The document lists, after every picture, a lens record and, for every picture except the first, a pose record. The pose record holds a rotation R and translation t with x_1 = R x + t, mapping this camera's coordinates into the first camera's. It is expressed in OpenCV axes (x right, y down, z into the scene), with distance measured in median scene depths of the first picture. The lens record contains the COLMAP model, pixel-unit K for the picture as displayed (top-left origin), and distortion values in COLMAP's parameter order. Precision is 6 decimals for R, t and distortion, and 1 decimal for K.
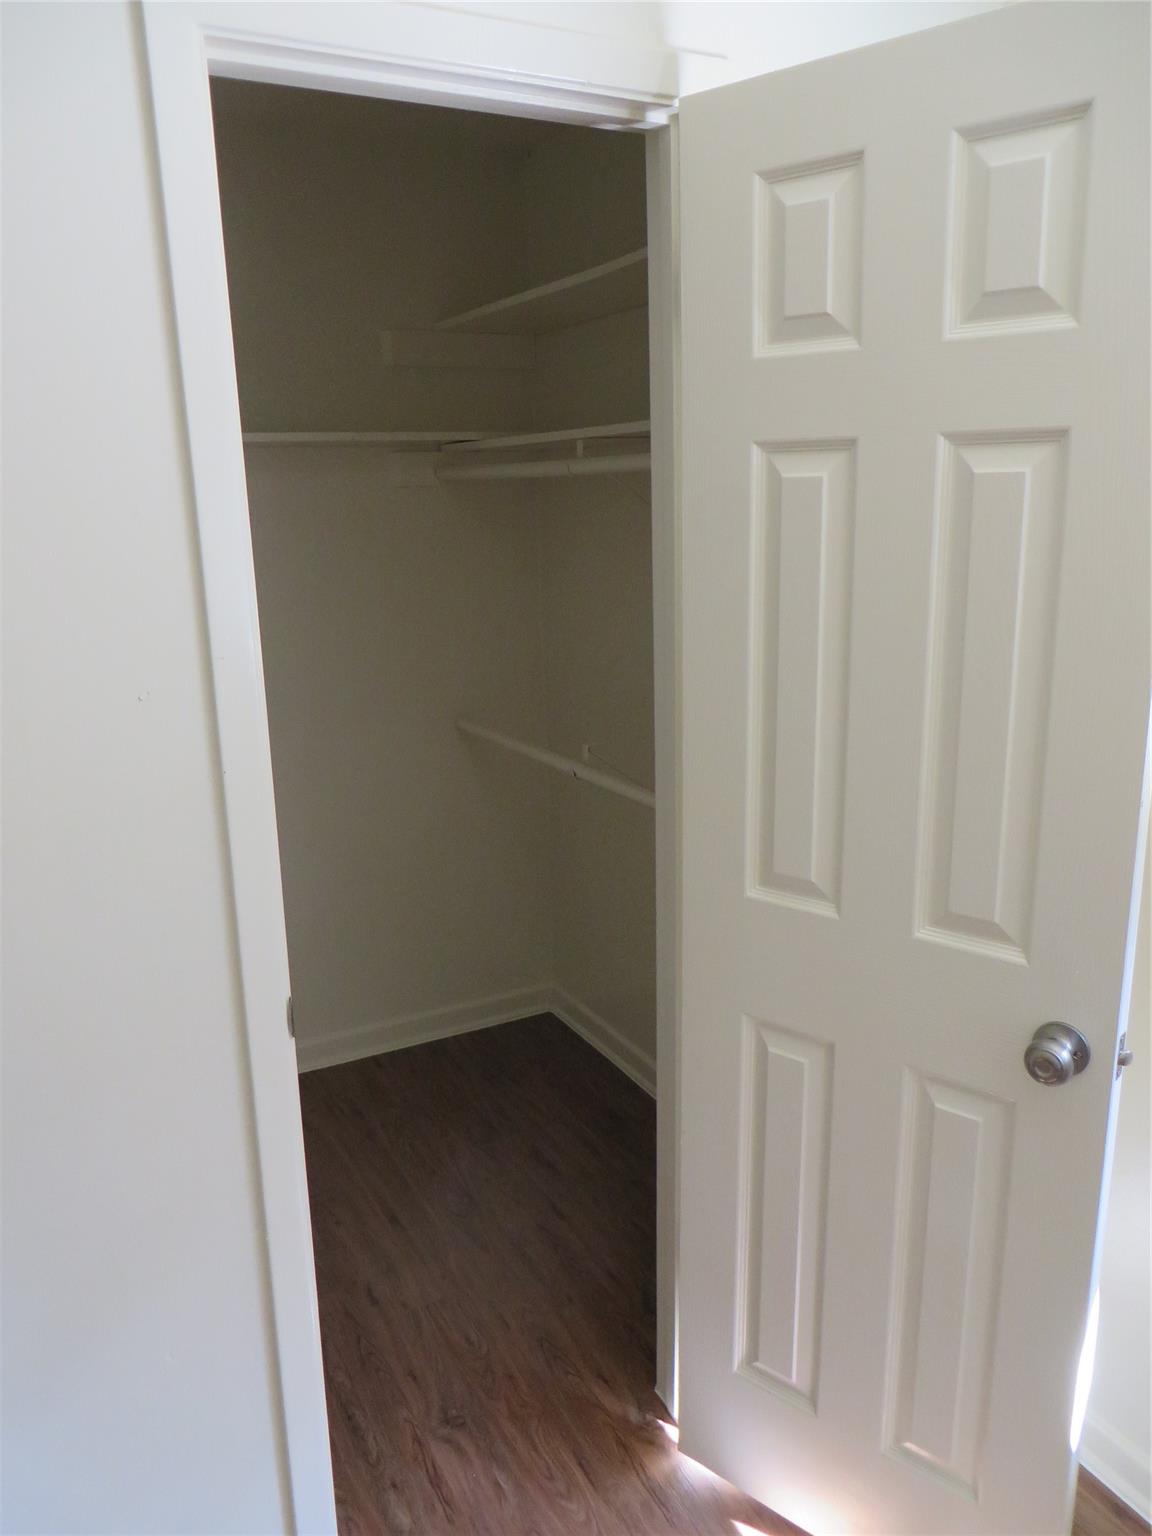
lens RADIAL K [[1150.0, 0, 568.3], [0, 1150.0, 764.6], [0, 0, 1]] dist [-0.026210, 0.004317]
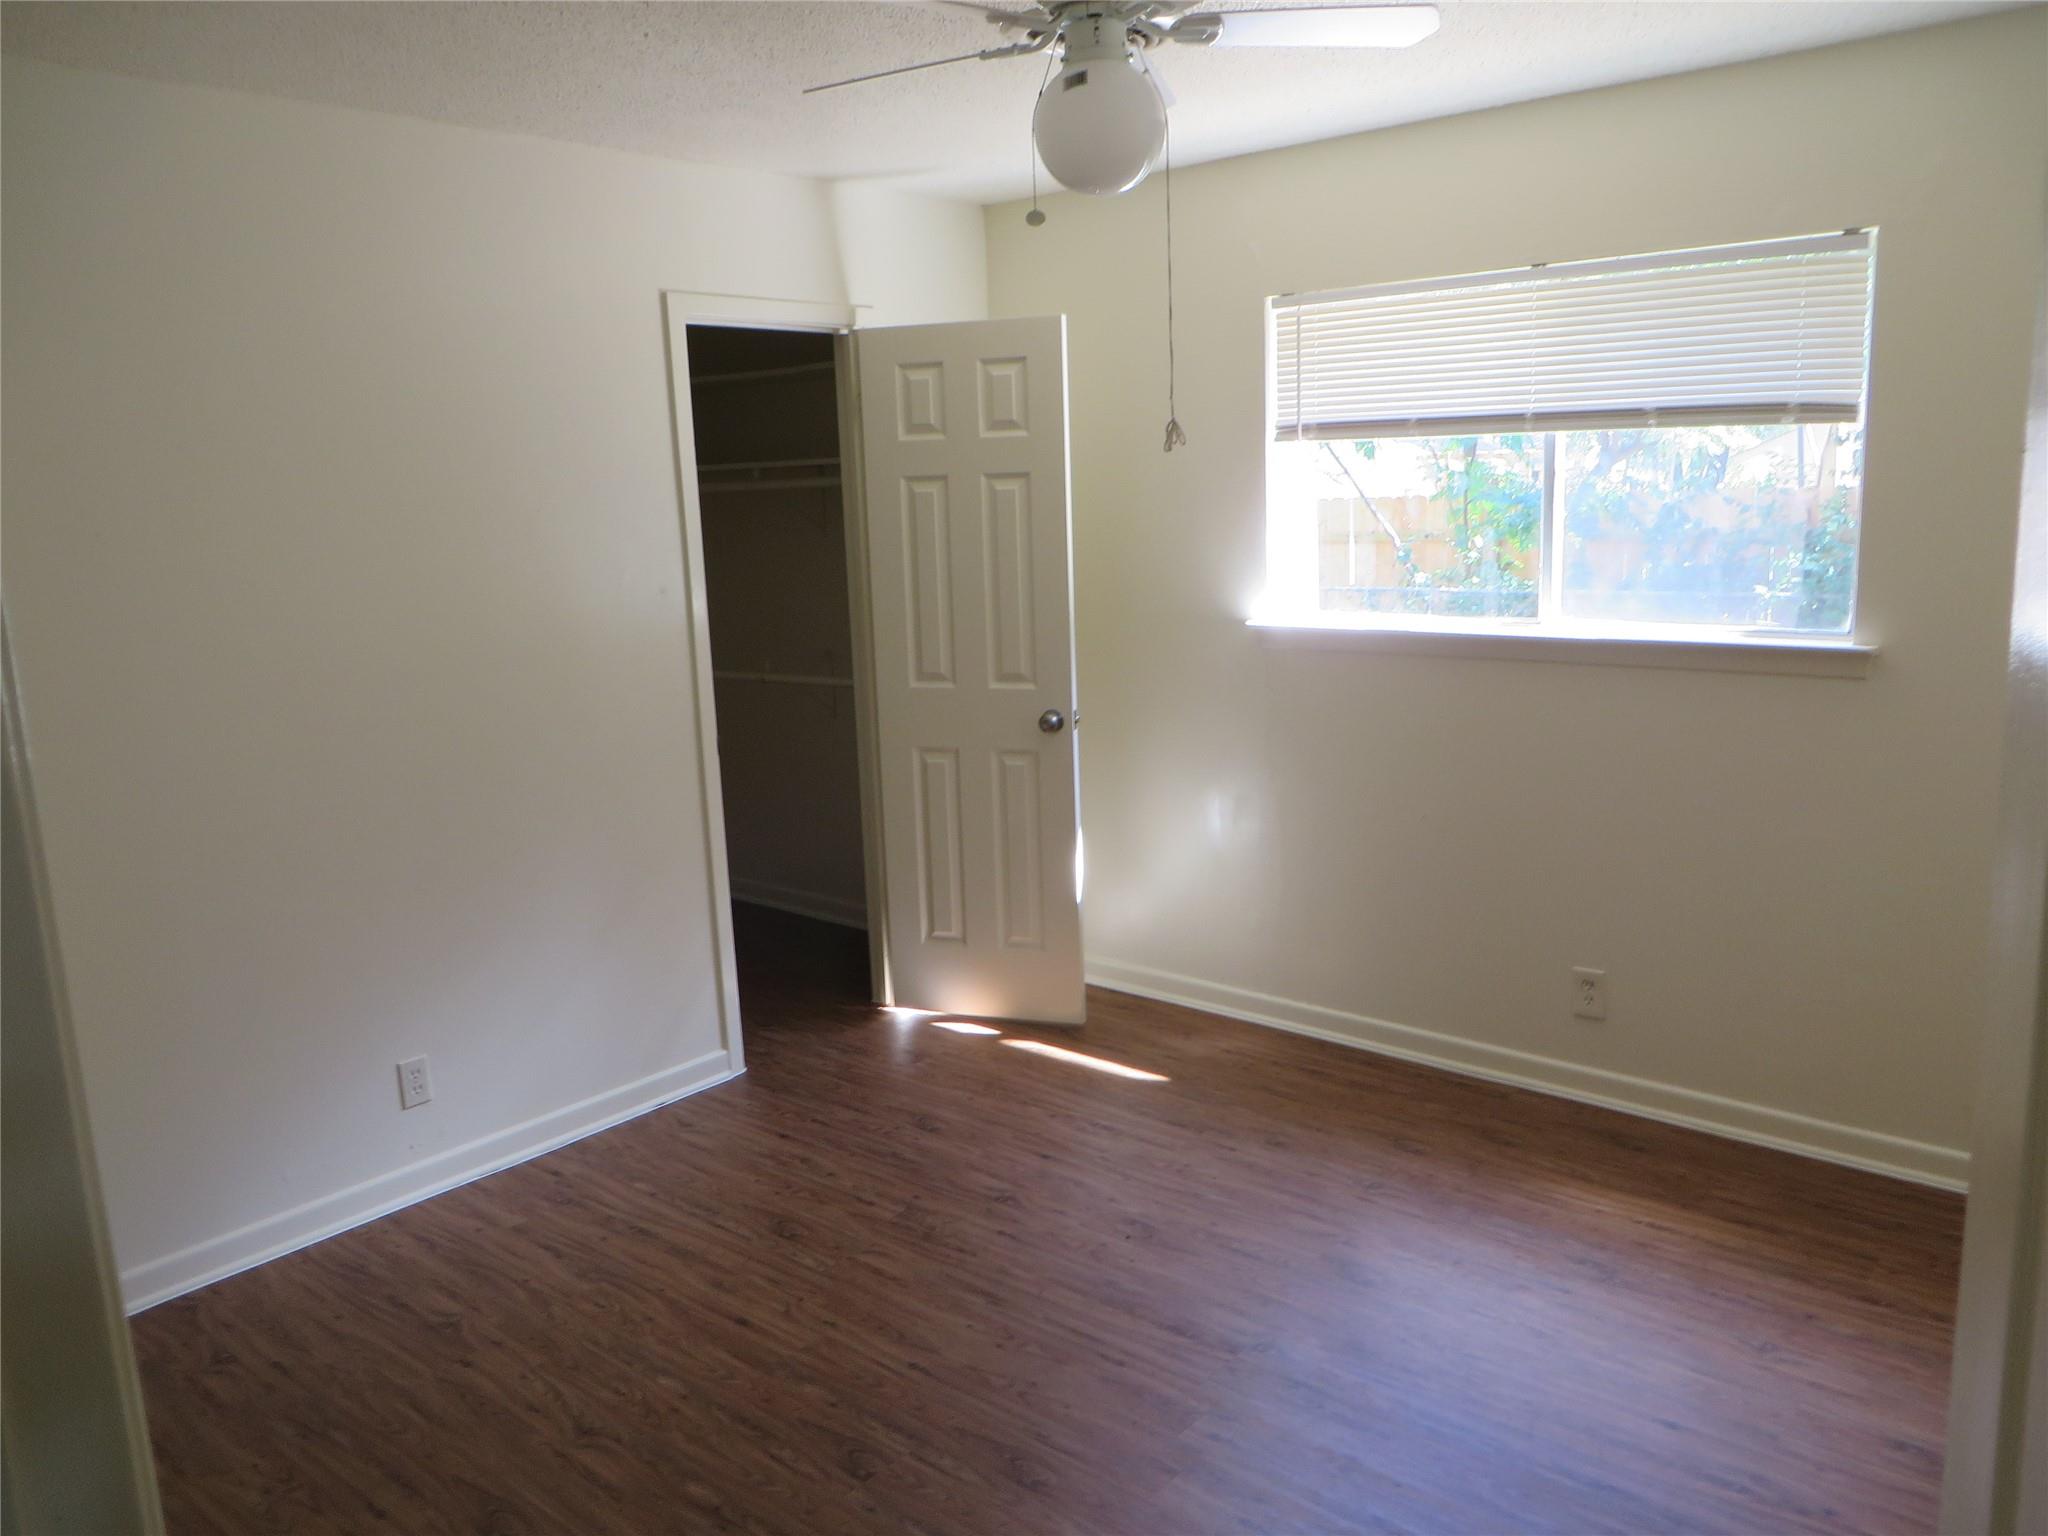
lens RADIAL K [[1533.4, 0, 1027.6], [0, 1533.4, 769.7], [0, 0, 1]] dist [-0.026210, 0.004317]
pose [[0.925135, -0.081739, 0.370734, -0.796058], [0.103307, 0.993898, -0.038659, 0.448083], [-0.365312, 0.074064, 0.927934, -1.903680]]
